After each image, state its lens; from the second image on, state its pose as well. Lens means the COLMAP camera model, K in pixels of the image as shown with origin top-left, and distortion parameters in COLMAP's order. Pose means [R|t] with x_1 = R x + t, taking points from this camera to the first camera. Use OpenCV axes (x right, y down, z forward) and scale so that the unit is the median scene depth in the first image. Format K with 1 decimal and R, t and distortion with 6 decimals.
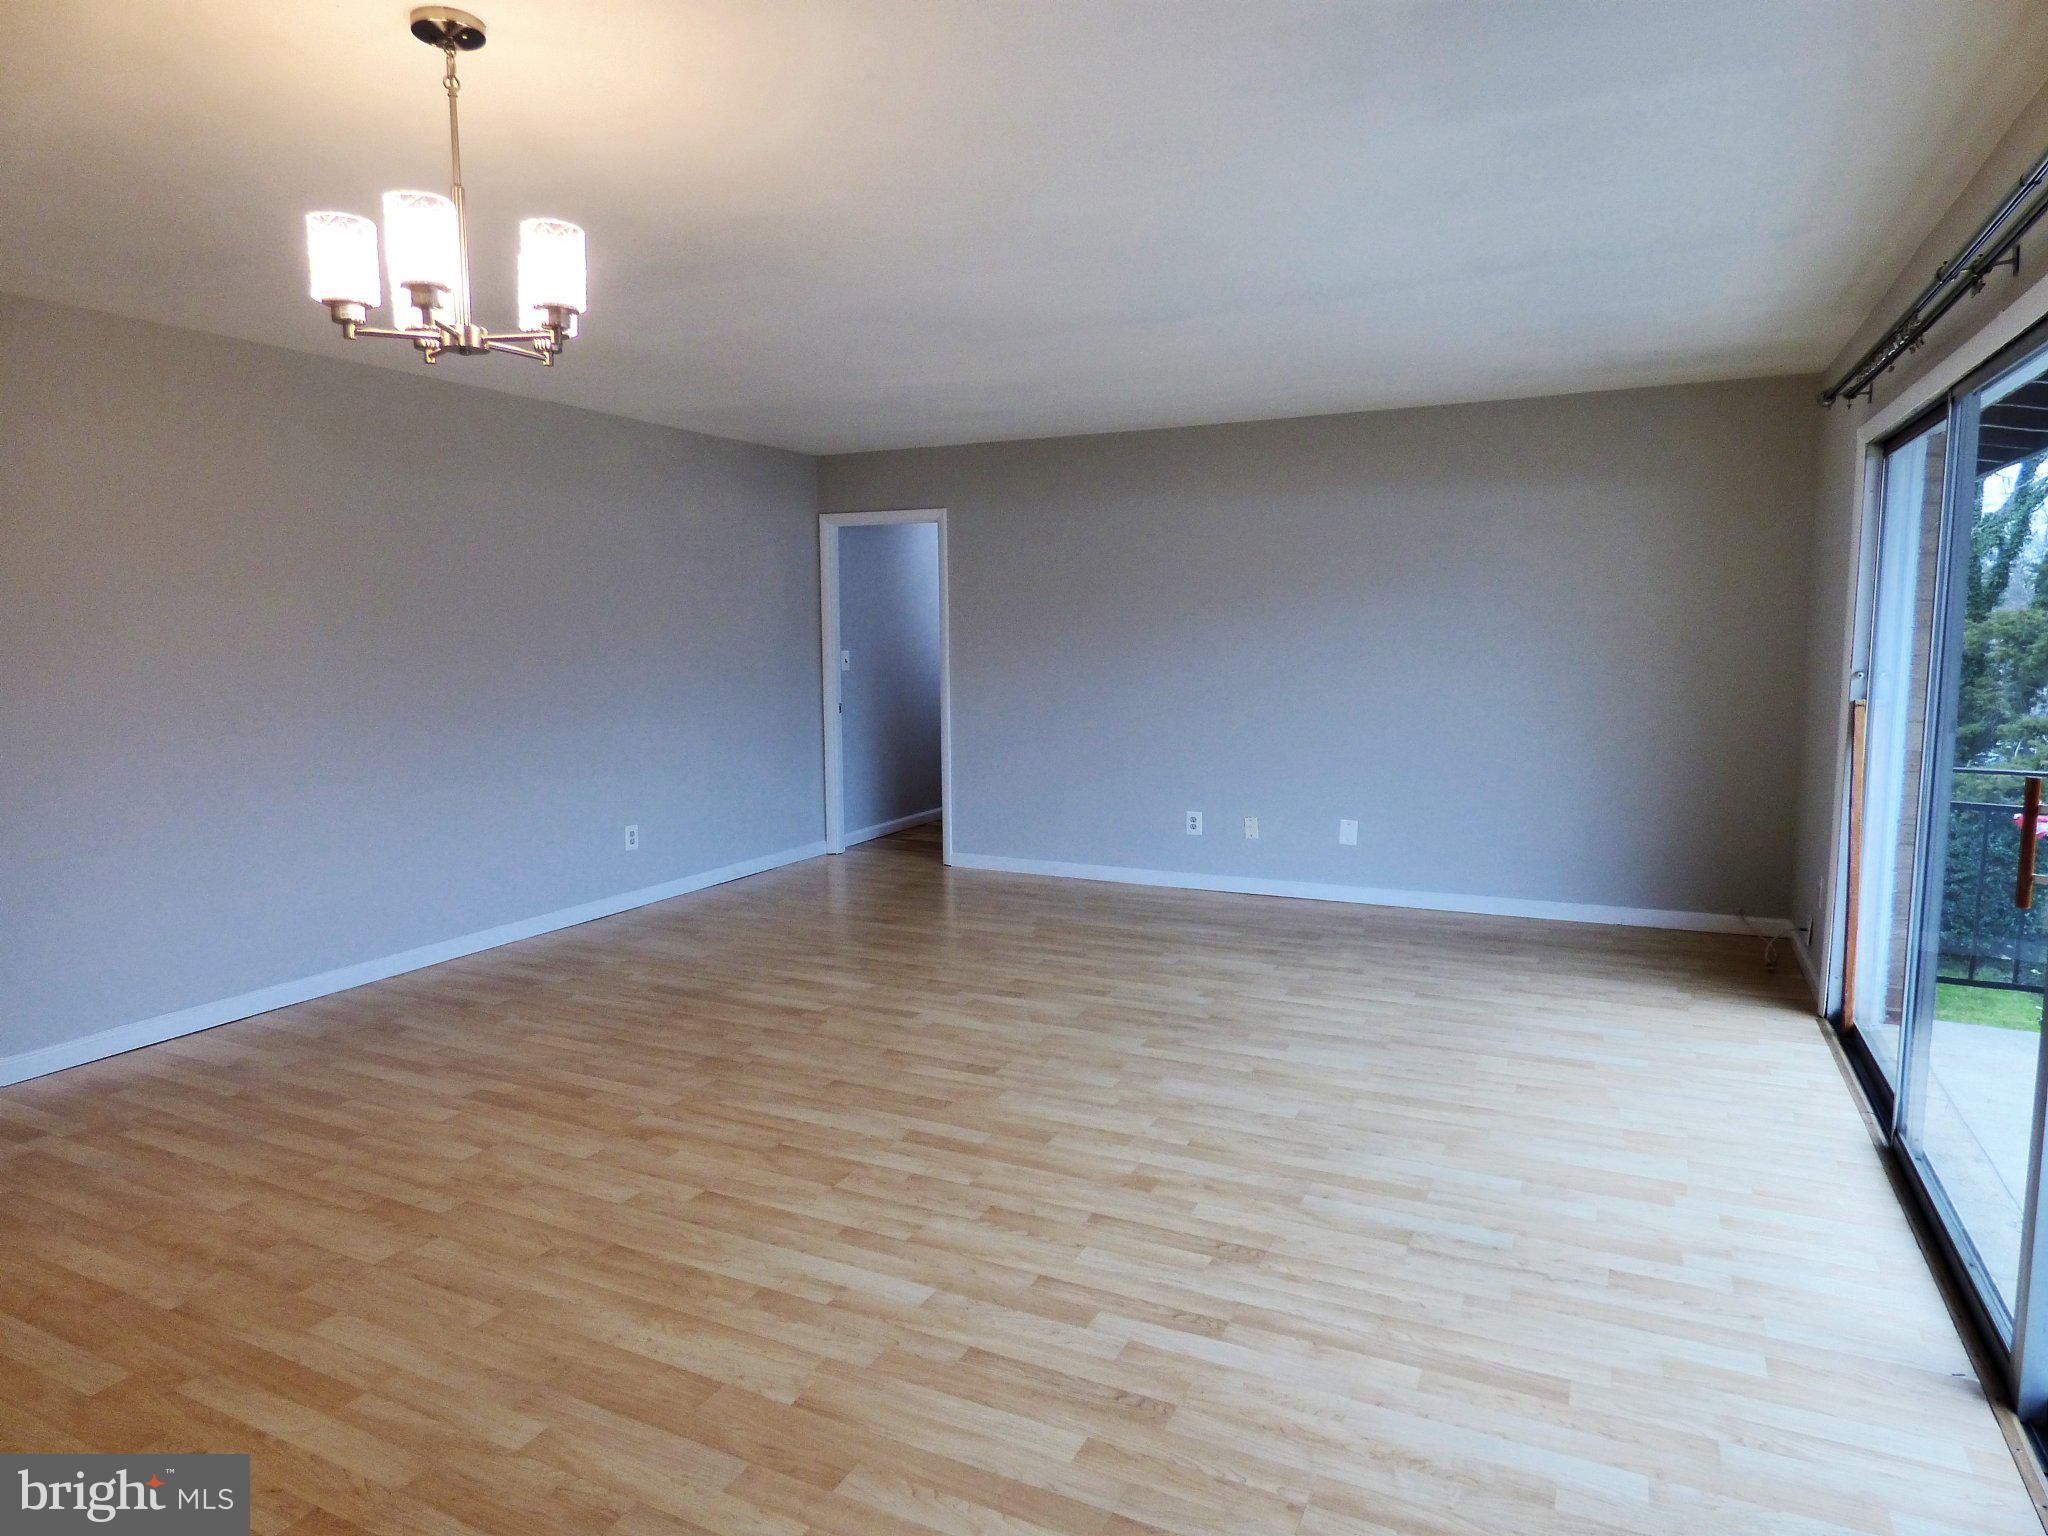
lens RADIAL K [[1226.6, 0, 1028.9], [0, 1226.6, 765.9], [0, 0, 1]] dist [-0.013295, 0.000675]
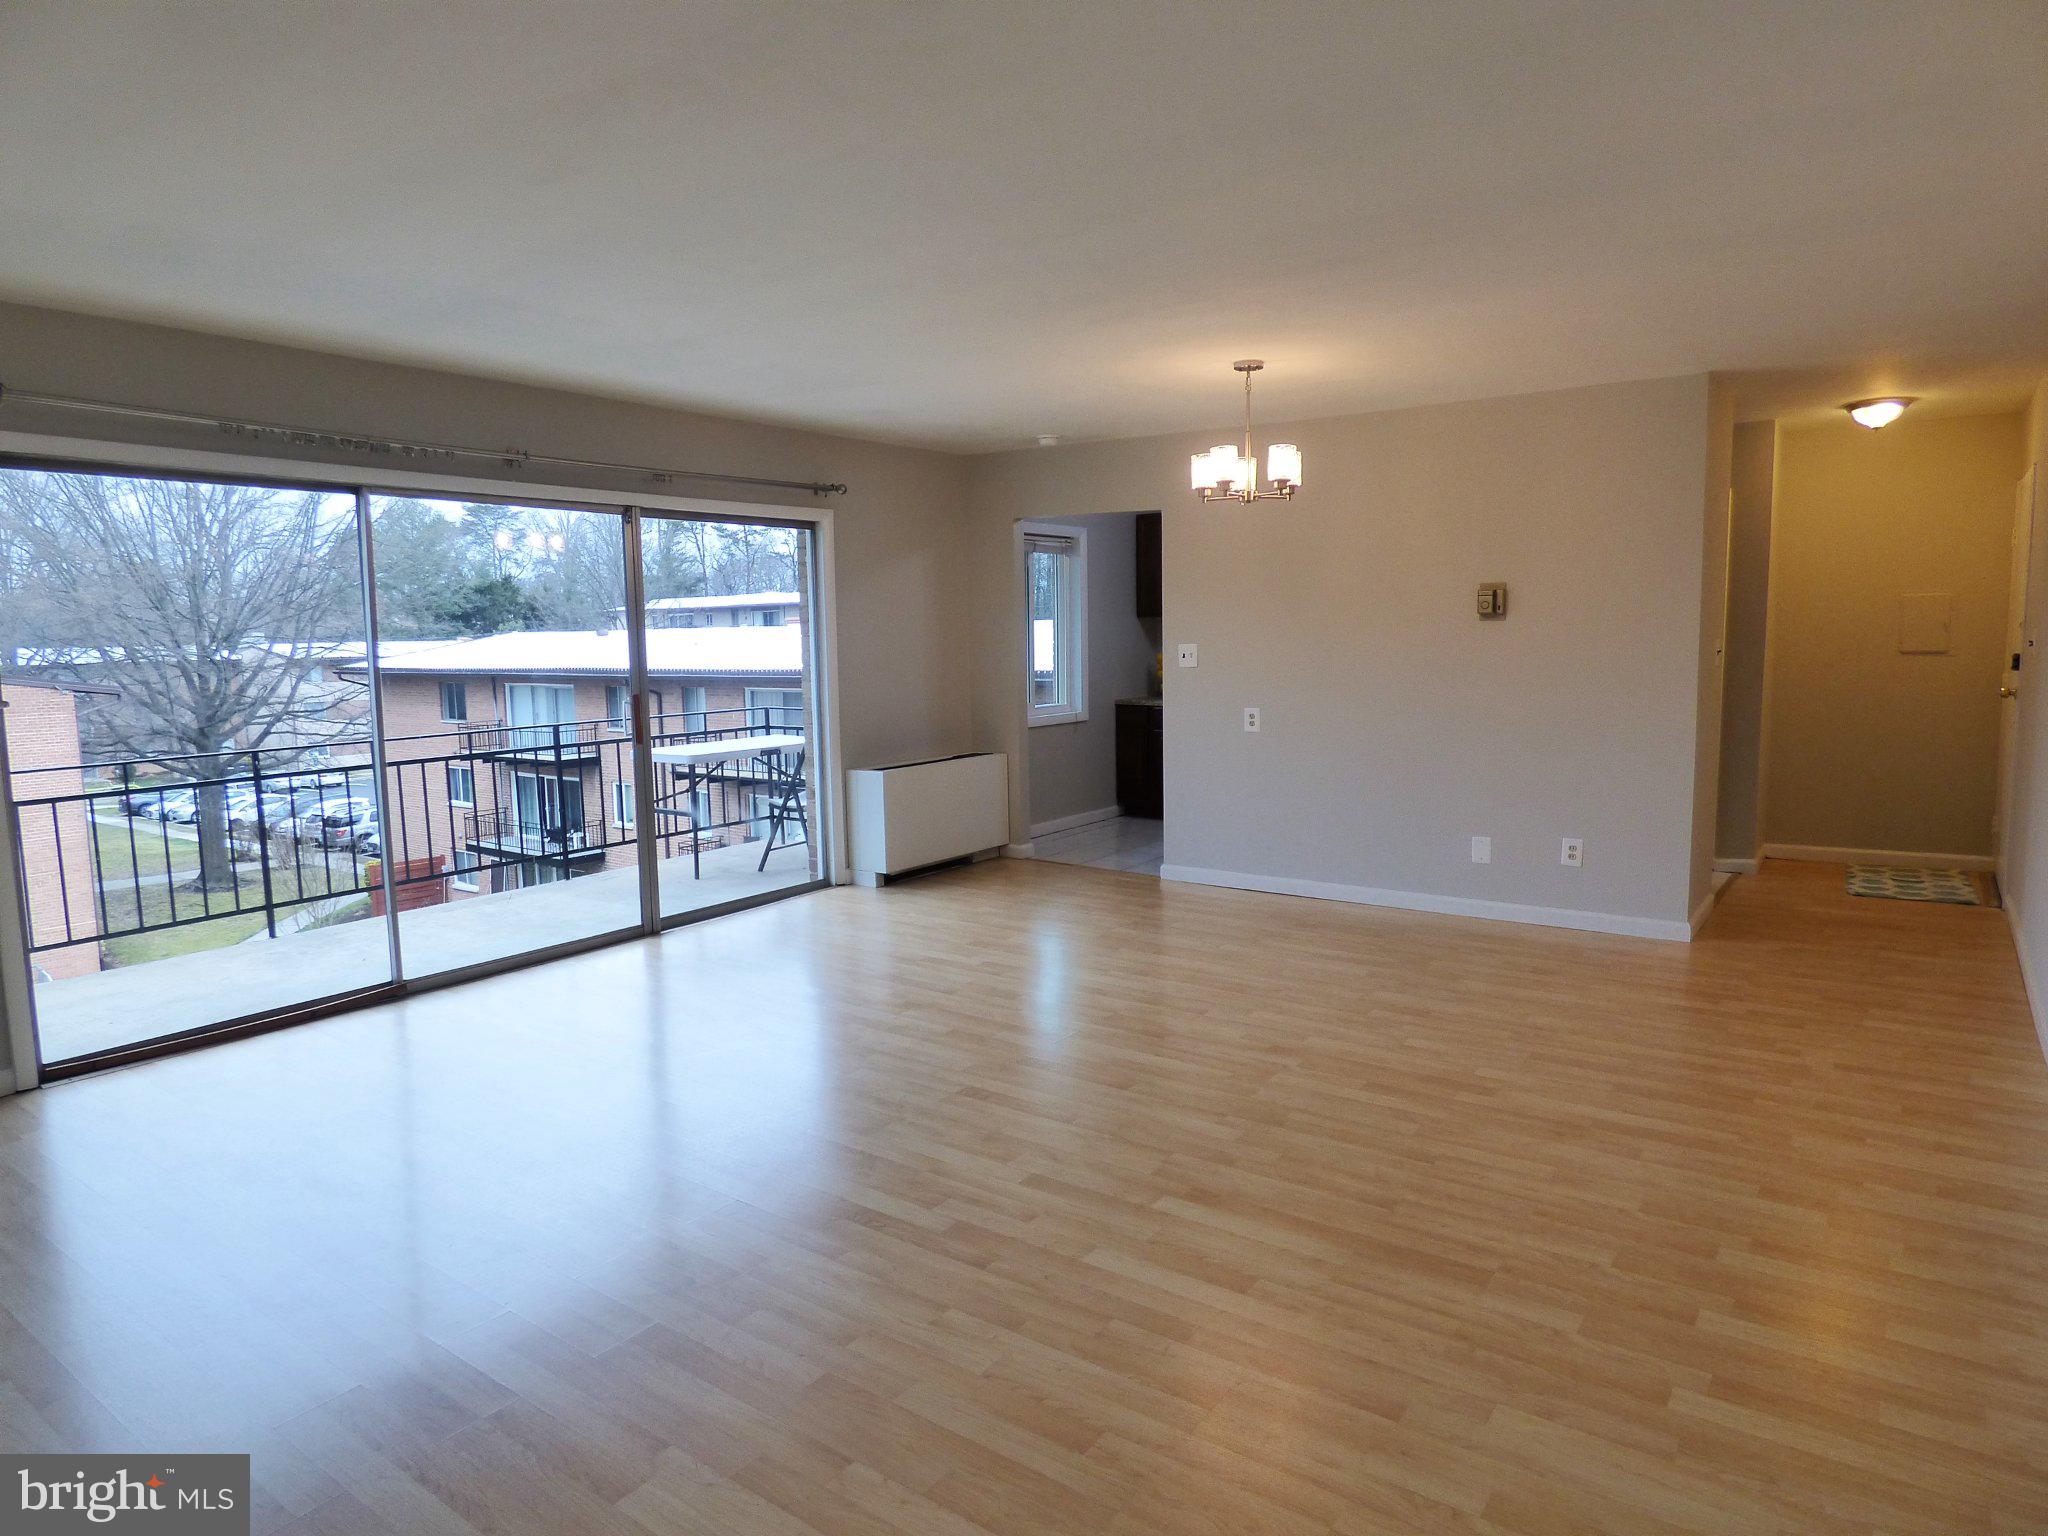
lens RADIAL K [[1218.1, 0, 1041.8], [0, 1218.1, 771.9], [0, 0, 1]] dist [-0.007672, -0.002637]
pose [[-0.986645, 0.003633, 0.162845, -0.251168], [0.040734, 0.973487, 0.225084, -0.211875], [-0.157710, 0.228712, -0.960634, 1.887613]]
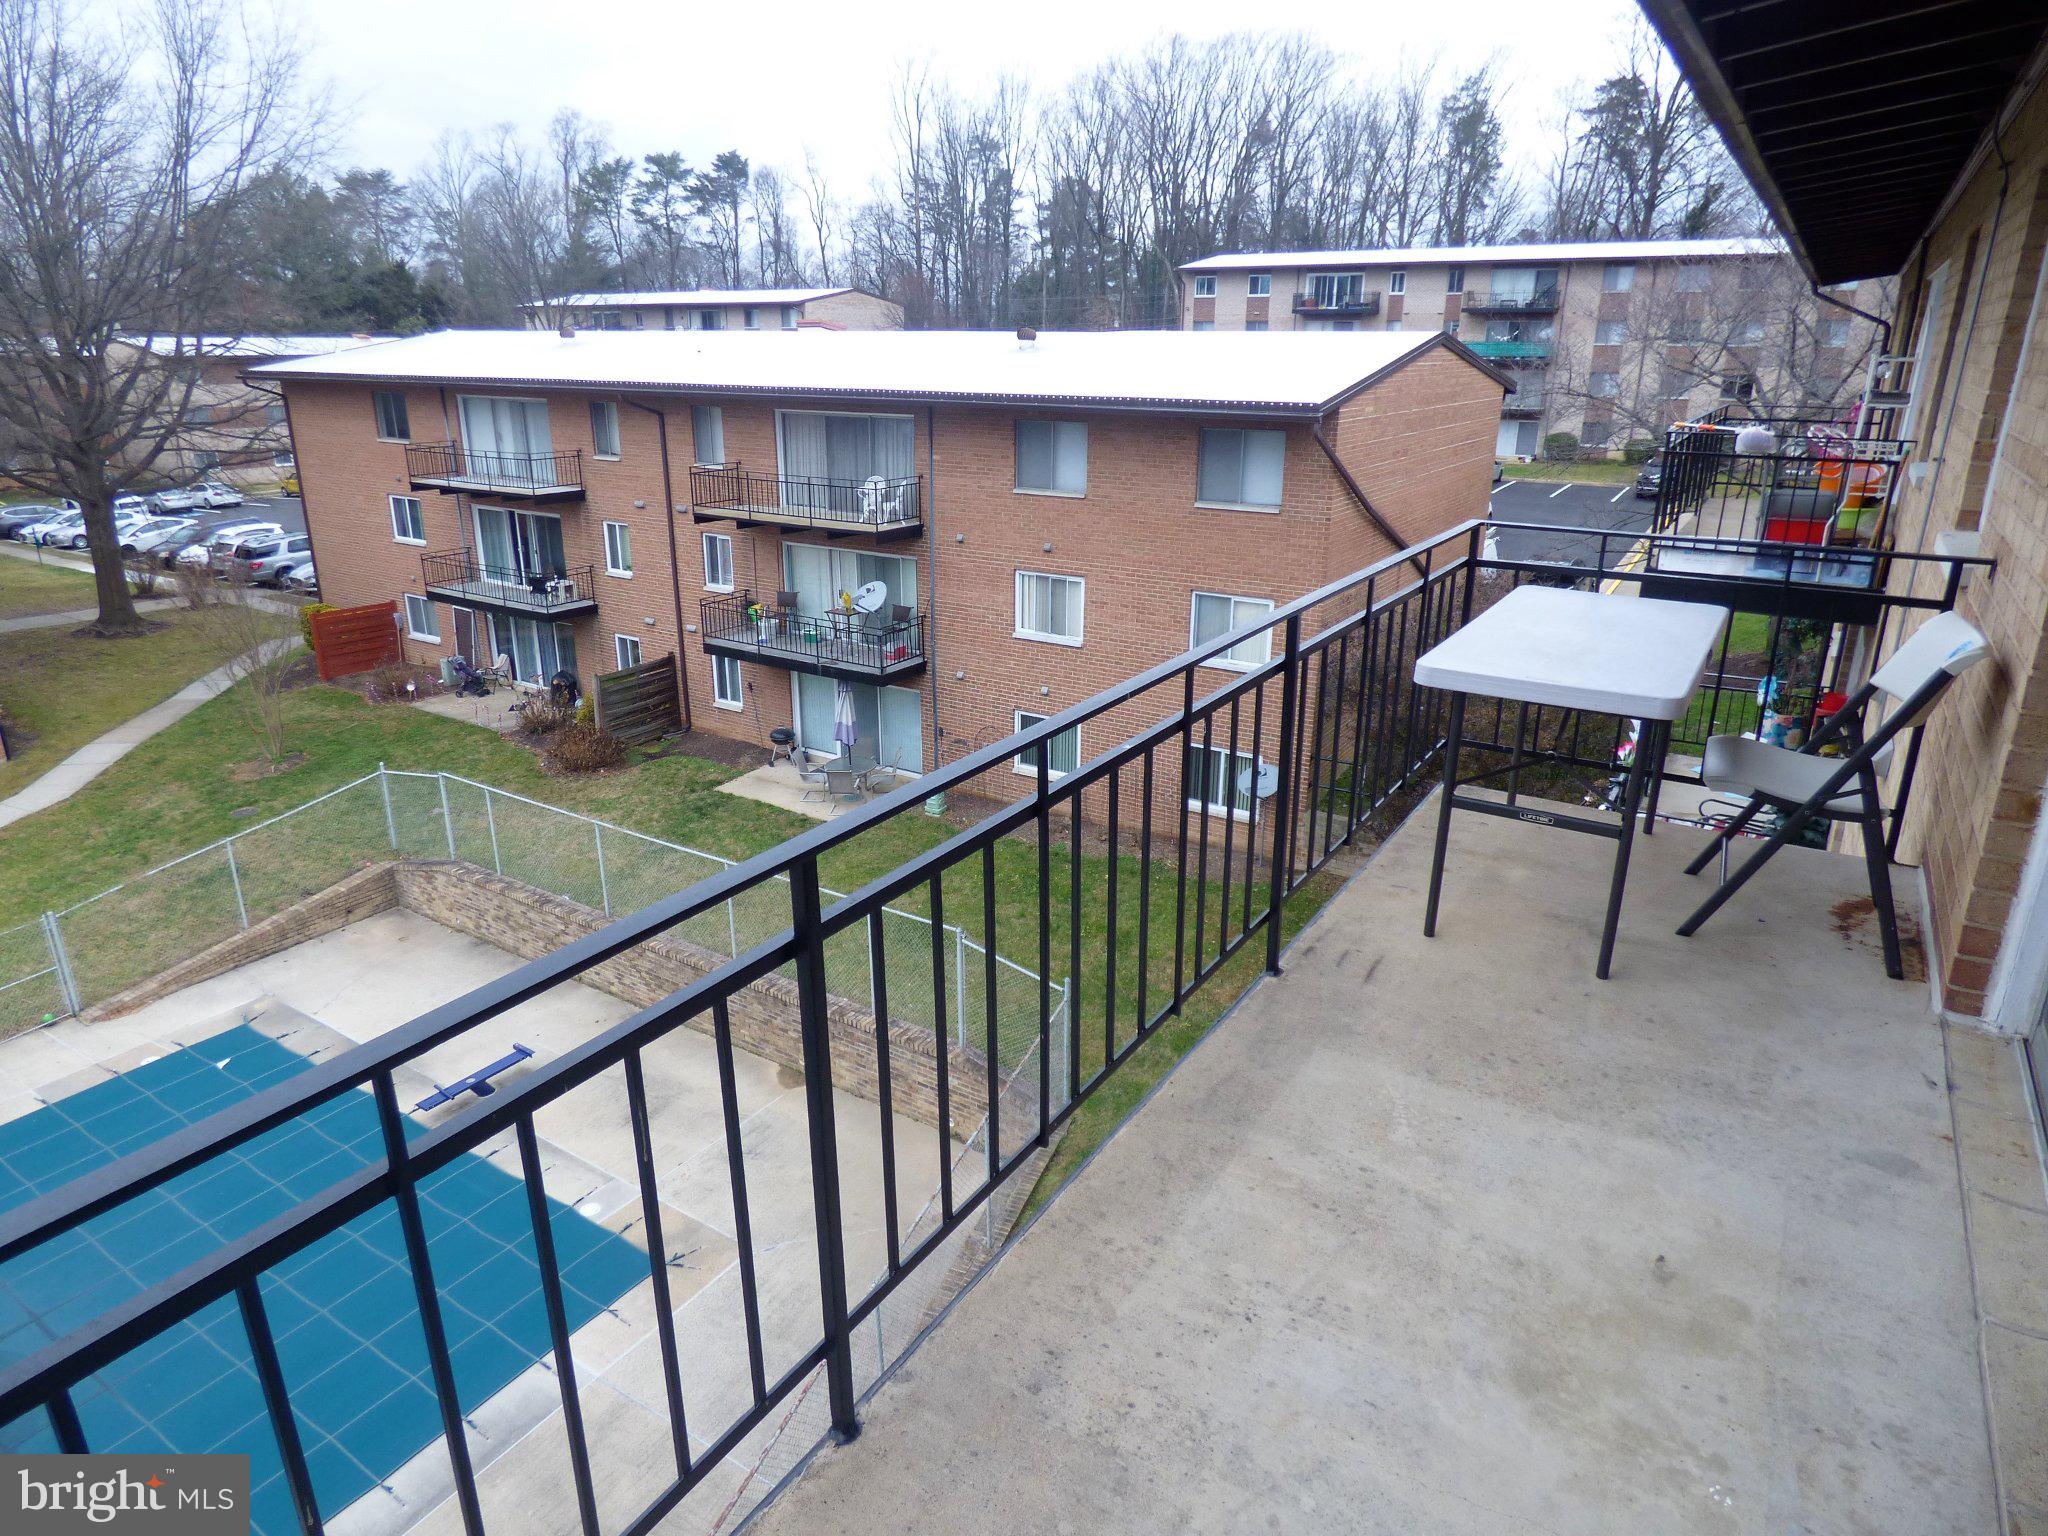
lens RADIAL K [[1230.4, 0, 1034.2], [0, 1230.4, 763.9], [0, 0, 1]] dist [-0.012873, 0.000842]
pose [[-0.993787, -0.038993, 0.104241, 0.851788], [0.009553, 0.903273, 0.428961, -0.118059], [-0.110884, 0.427292, -0.897288, 0.914376]]
